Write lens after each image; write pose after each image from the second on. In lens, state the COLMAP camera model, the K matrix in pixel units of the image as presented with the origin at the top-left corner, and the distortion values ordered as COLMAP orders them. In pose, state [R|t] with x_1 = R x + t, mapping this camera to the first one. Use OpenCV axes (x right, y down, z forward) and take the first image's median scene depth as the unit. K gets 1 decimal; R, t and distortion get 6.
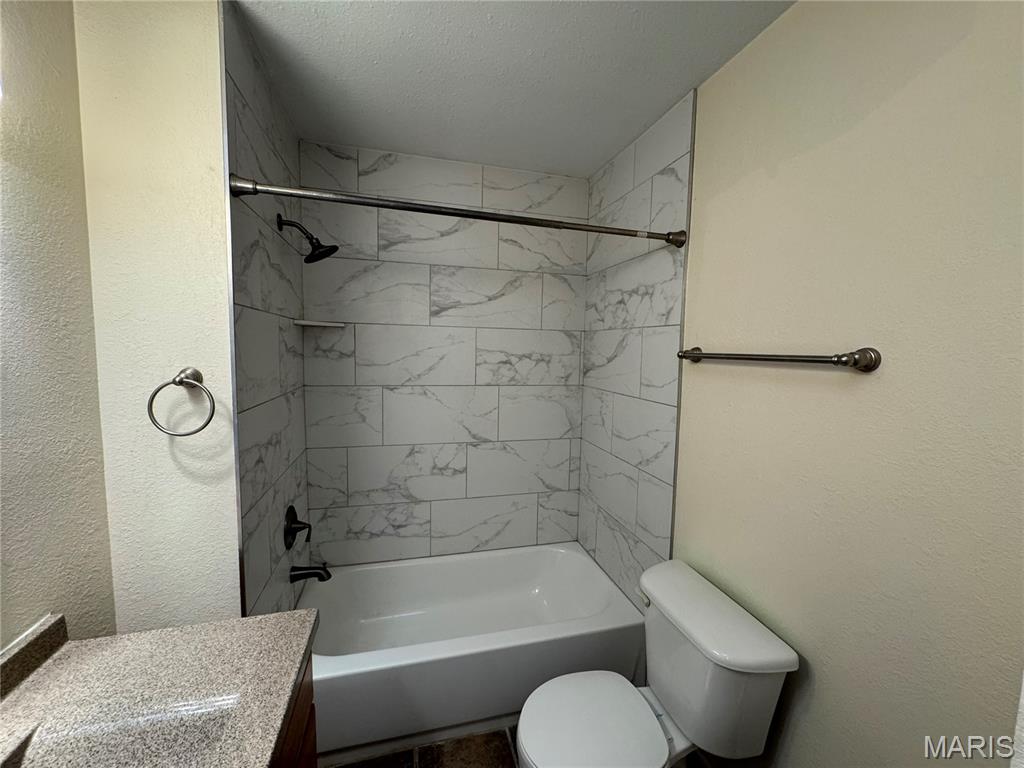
lens RADIAL K [[409.2, 0, 512.5], [0, 409.2, 384.1], [0, 0, 1]] dist [-0.001782, -0.000685]
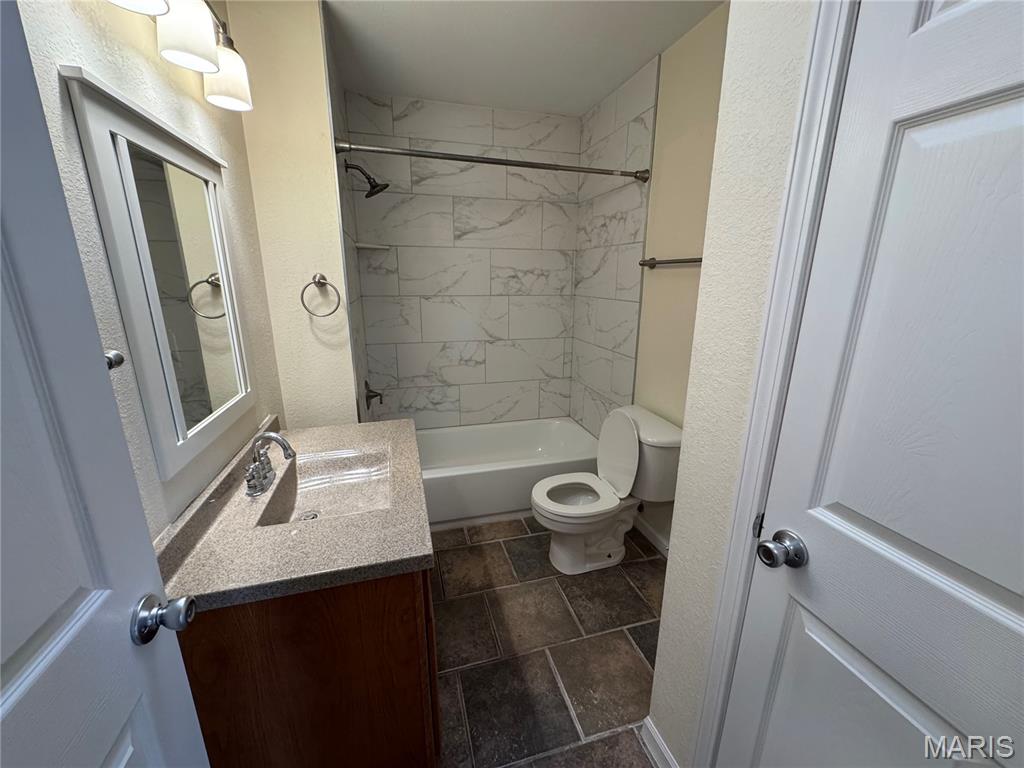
lens RADIAL K [[409.2, 0, 512.9], [0, 409.2, 384.1], [0, 0, 1]] dist [-0.001782, -0.000685]
pose [[0.999758, -0.019104, 0.010942, -0.044027], [0.017031, 0.986063, 0.165501, 0.072422], [-0.013951, -0.165275, 0.986149, -0.340747]]
